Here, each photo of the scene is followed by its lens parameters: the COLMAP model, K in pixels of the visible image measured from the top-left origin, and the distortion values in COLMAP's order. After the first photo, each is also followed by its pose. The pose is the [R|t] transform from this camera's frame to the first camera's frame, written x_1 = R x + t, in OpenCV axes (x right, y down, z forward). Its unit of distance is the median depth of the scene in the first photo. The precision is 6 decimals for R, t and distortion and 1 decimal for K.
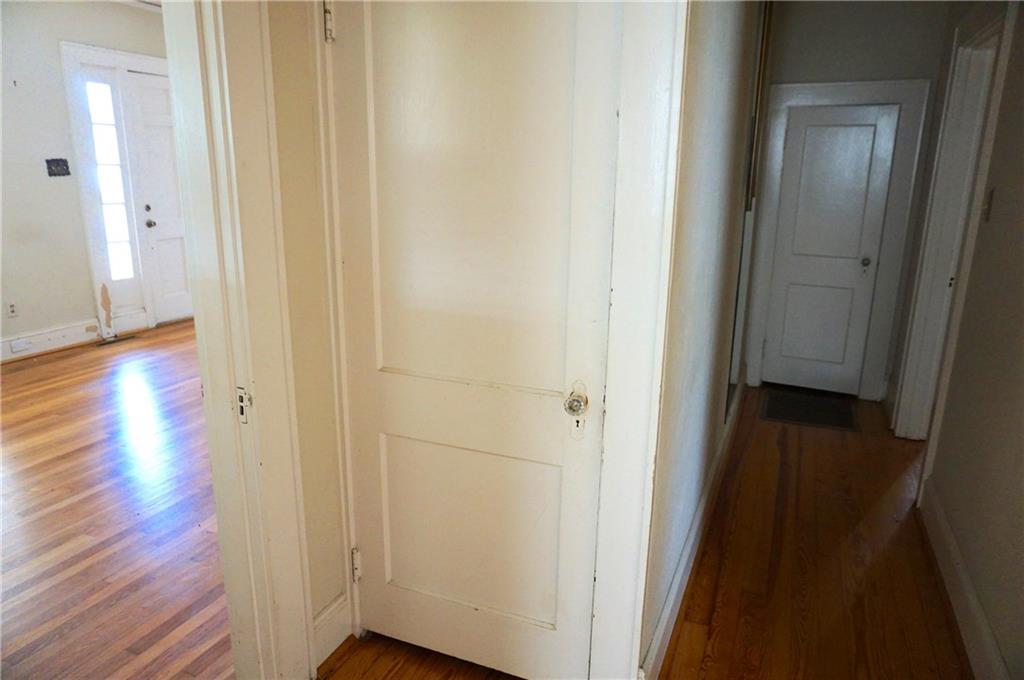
lens RADIAL K [[683.3, 0, 507.4], [0, 683.3, 353.1], [0, 0, 1]] dist [-0.042232, 0.029847]
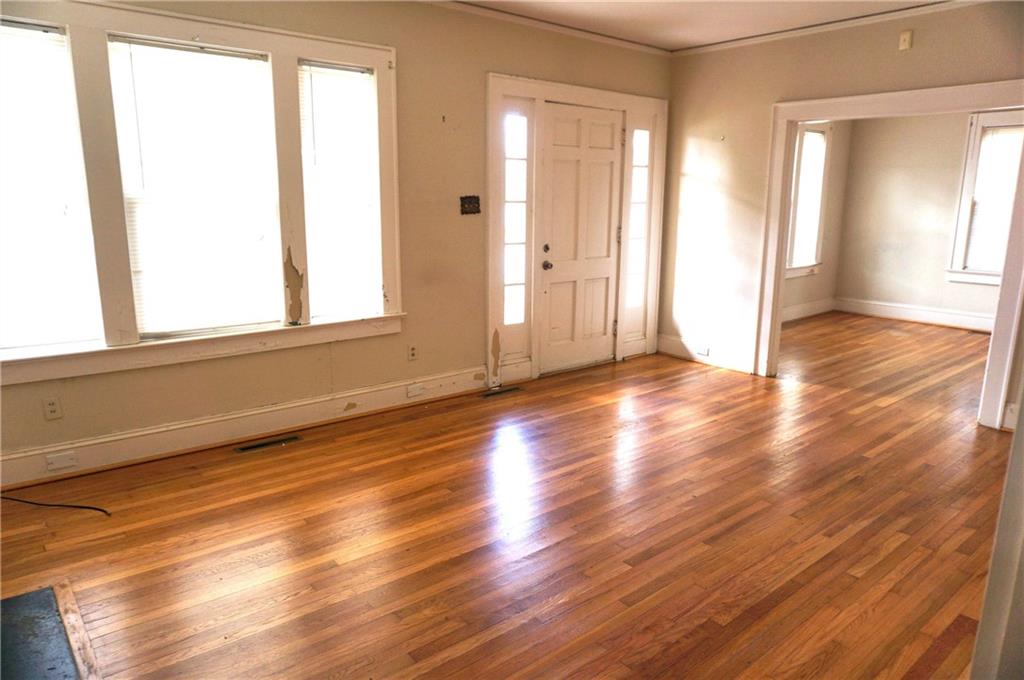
lens RADIAL K [[683.3, 0, 507.4], [0, 683.3, 353.1], [0, 0, 1]] dist [-0.042232, 0.029847]
pose [[0.890027, 0.101554, -0.444454, -0.167656], [-0.119121, 0.992811, -0.011693, -0.061930], [0.440071, 0.063351, 0.895726, 0.173329]]
